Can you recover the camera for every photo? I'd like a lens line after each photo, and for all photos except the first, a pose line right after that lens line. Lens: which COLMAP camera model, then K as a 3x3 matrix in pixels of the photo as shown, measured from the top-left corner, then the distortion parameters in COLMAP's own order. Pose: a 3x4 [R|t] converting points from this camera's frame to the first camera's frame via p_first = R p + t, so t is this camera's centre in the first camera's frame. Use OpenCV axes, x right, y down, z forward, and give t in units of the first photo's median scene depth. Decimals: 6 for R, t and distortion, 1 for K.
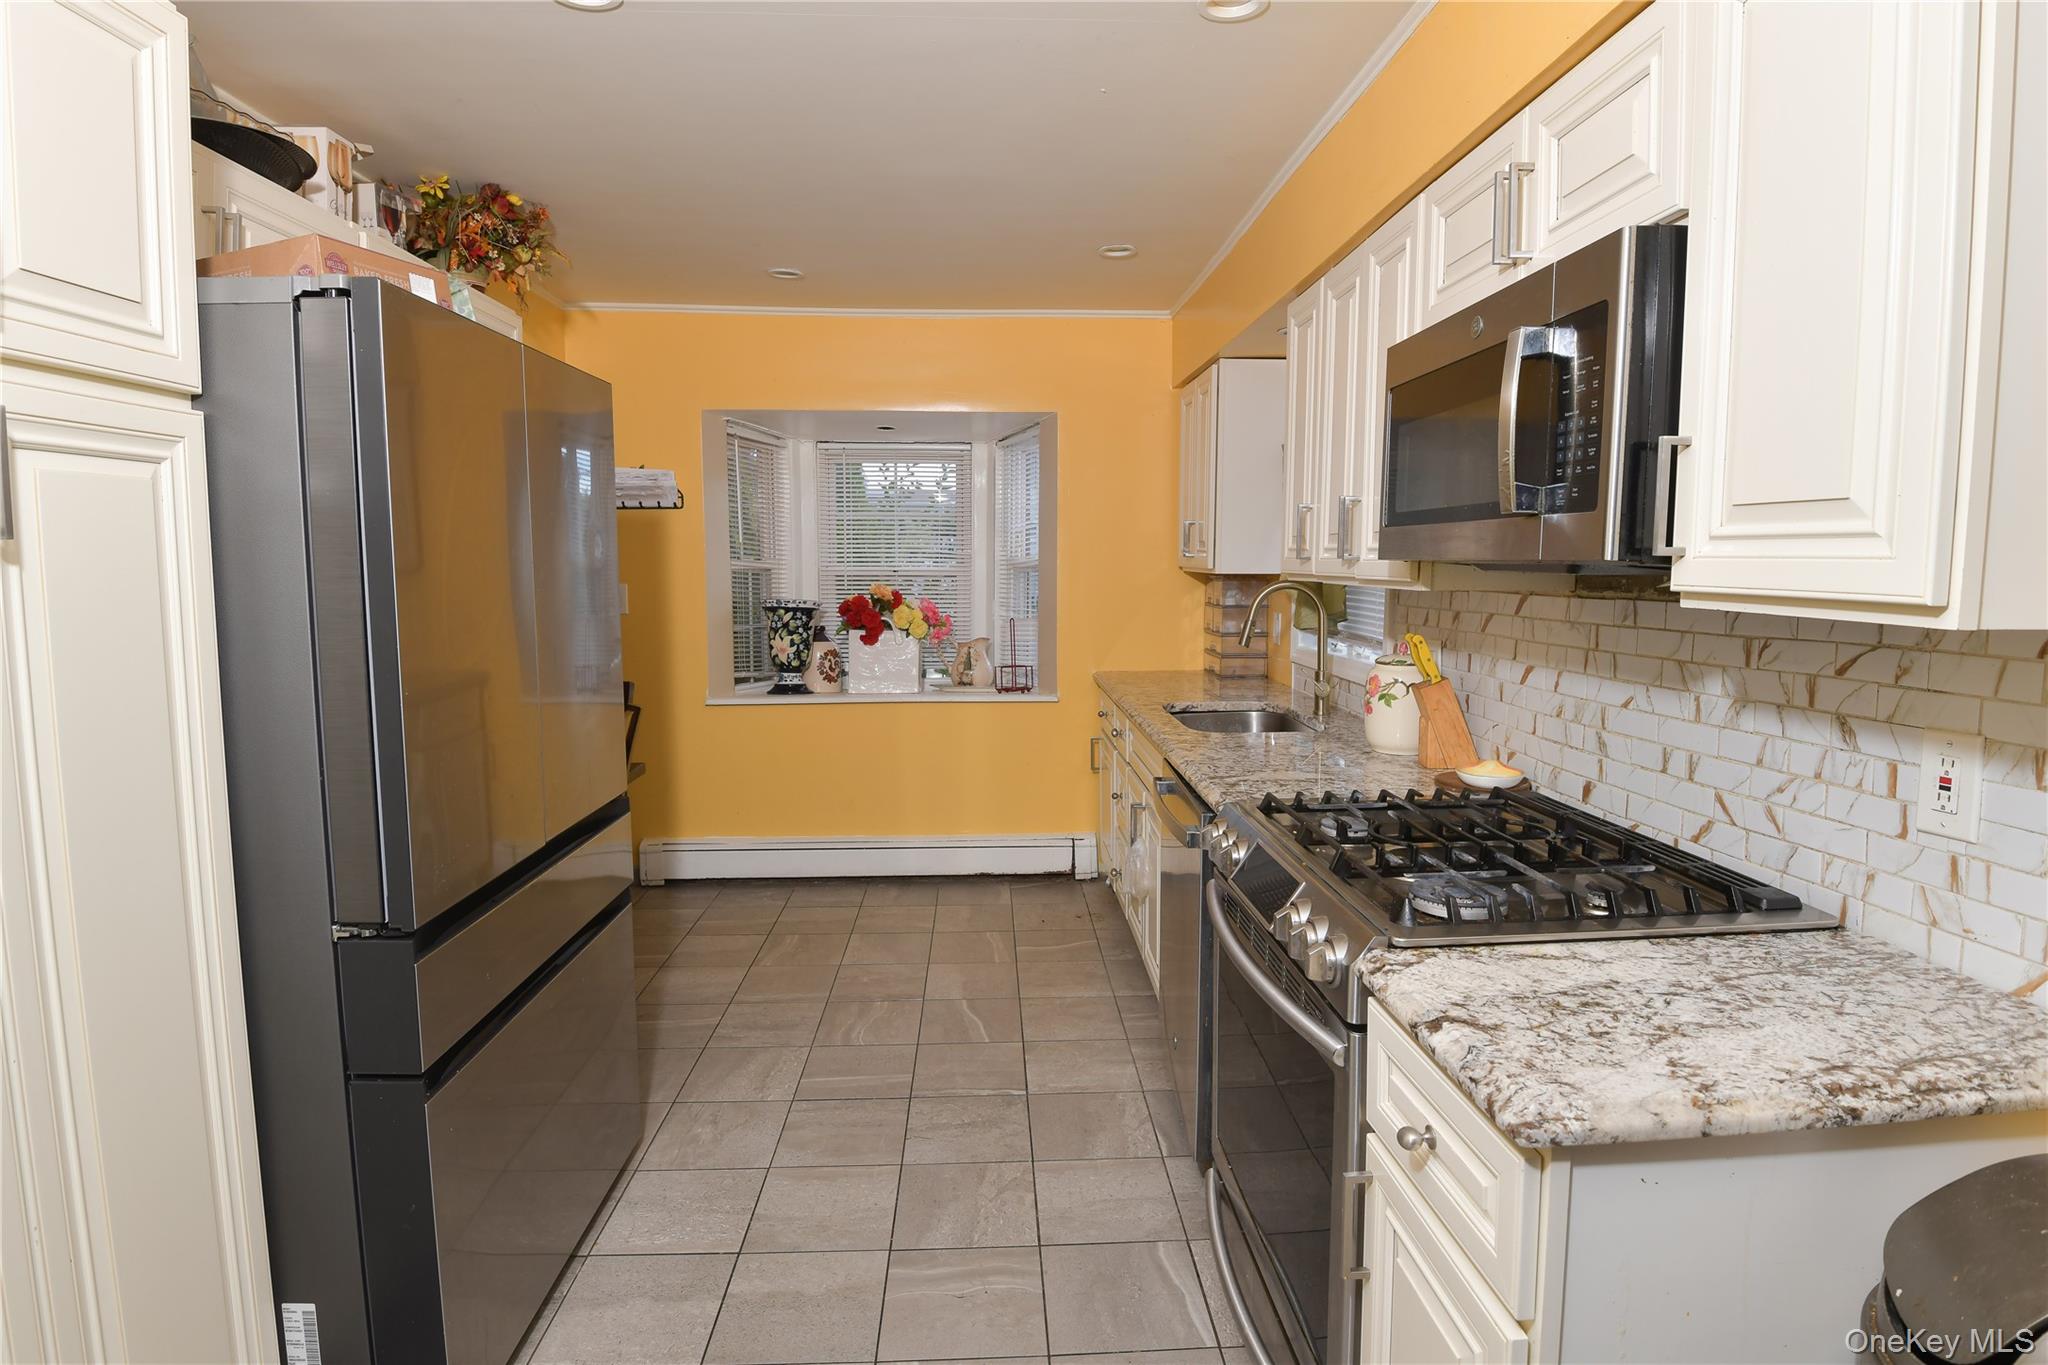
lens RADIAL K [[948.5, 0, 1024.0], [0, 948.5, 682.5], [0, 0, 1]] dist [-0.001585, -0.023801]
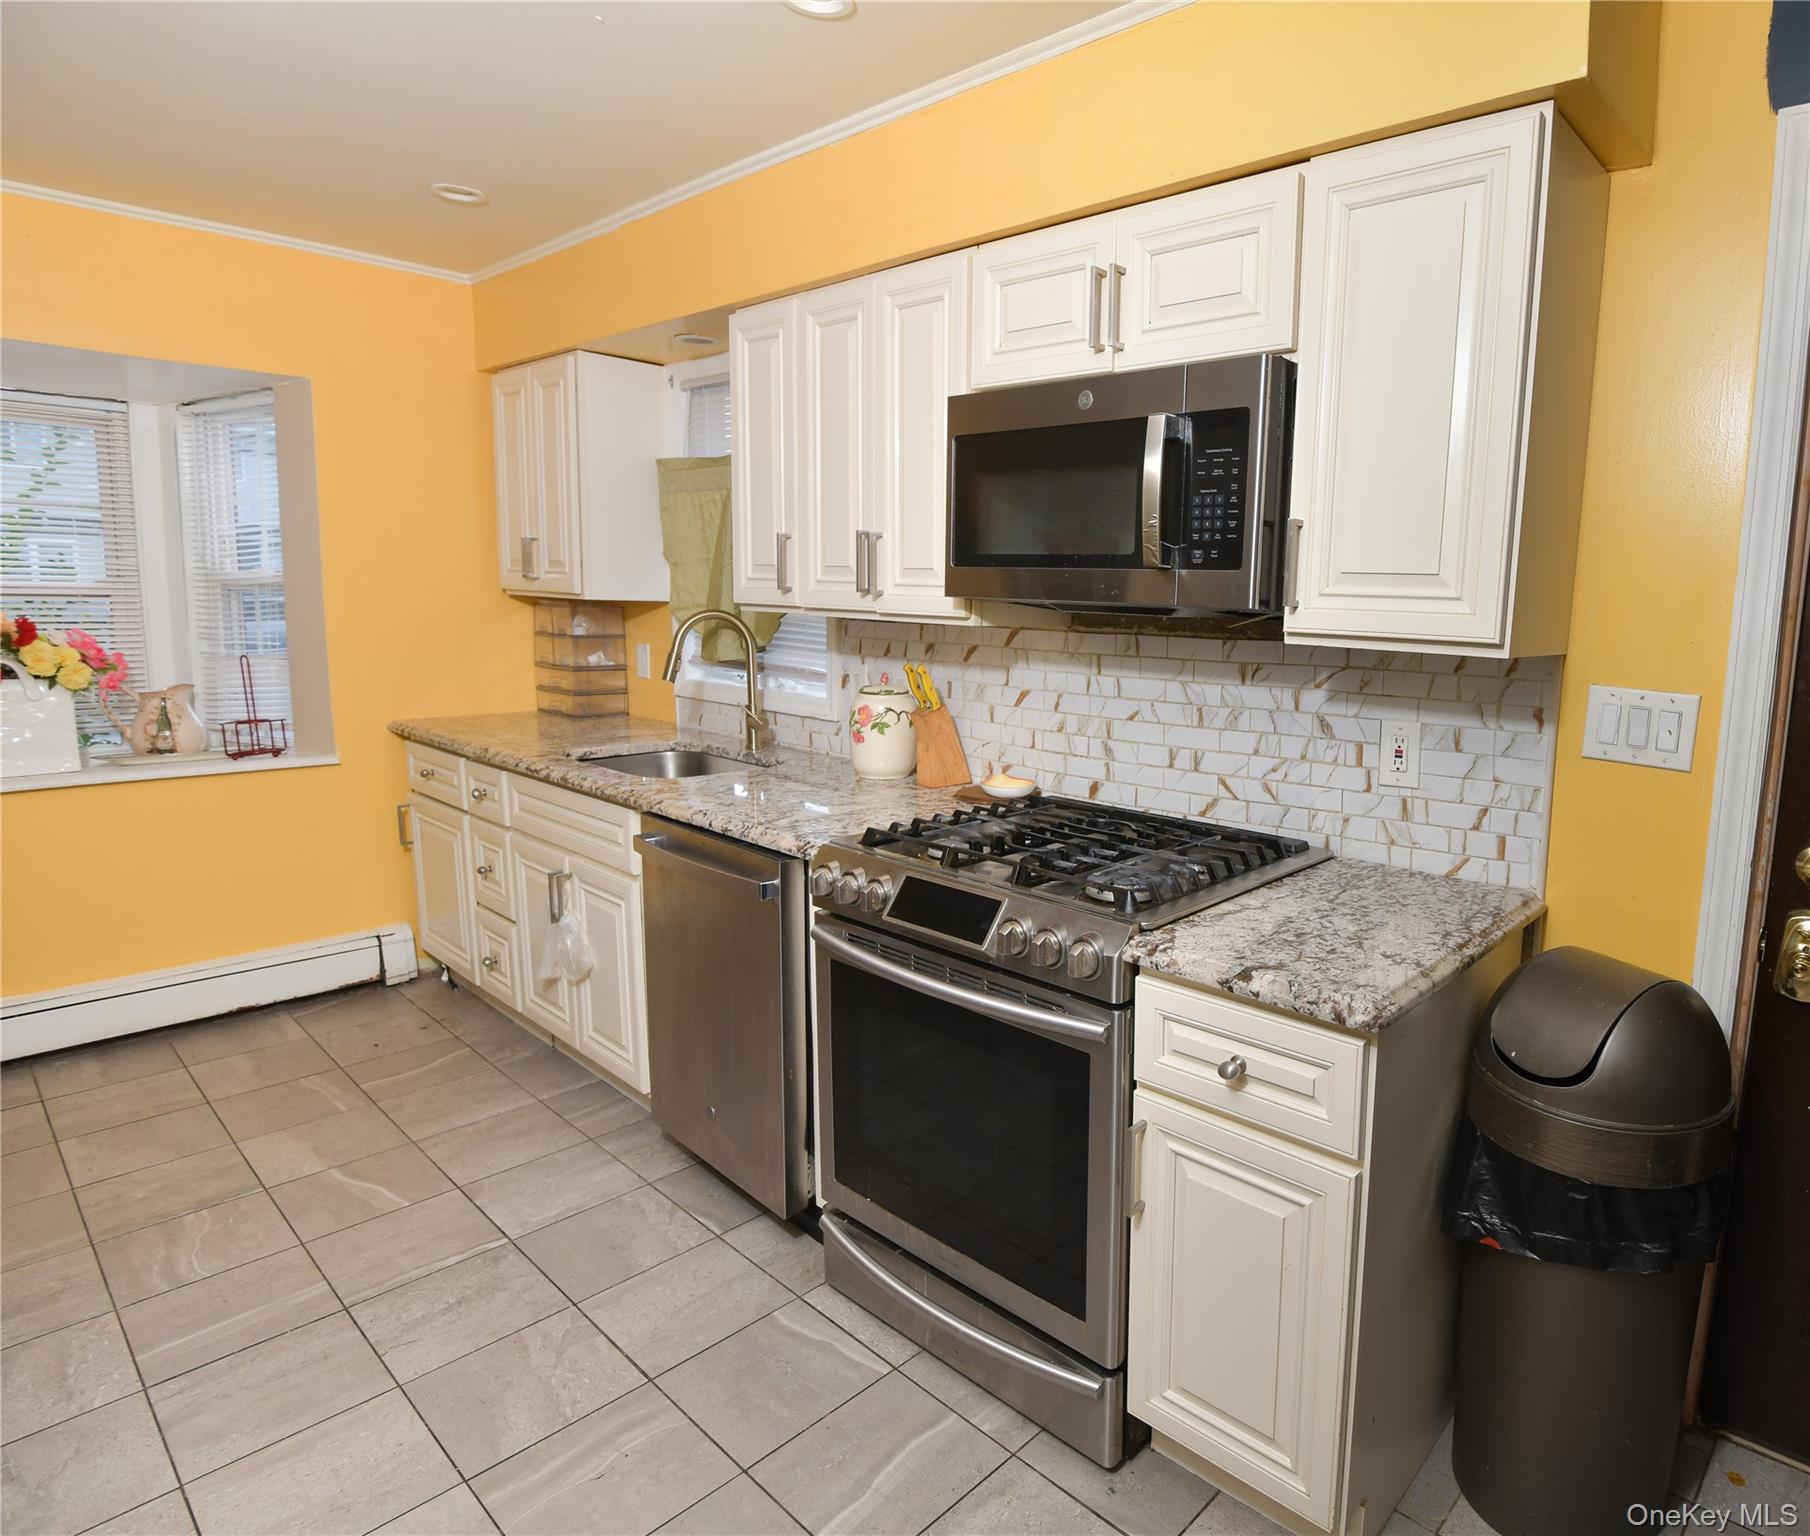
lens RADIAL K [[1038.4, 0, 905.0], [0, 1038.4, 768.0], [0, 0, 1]] dist [0.002525, -0.053426]
pose [[0.710109, -0.094892, 0.697668, -0.562089], [0.057916, 0.995391, 0.076437, -0.033677], [-0.701705, -0.013873, 0.712332, 0.219928]]
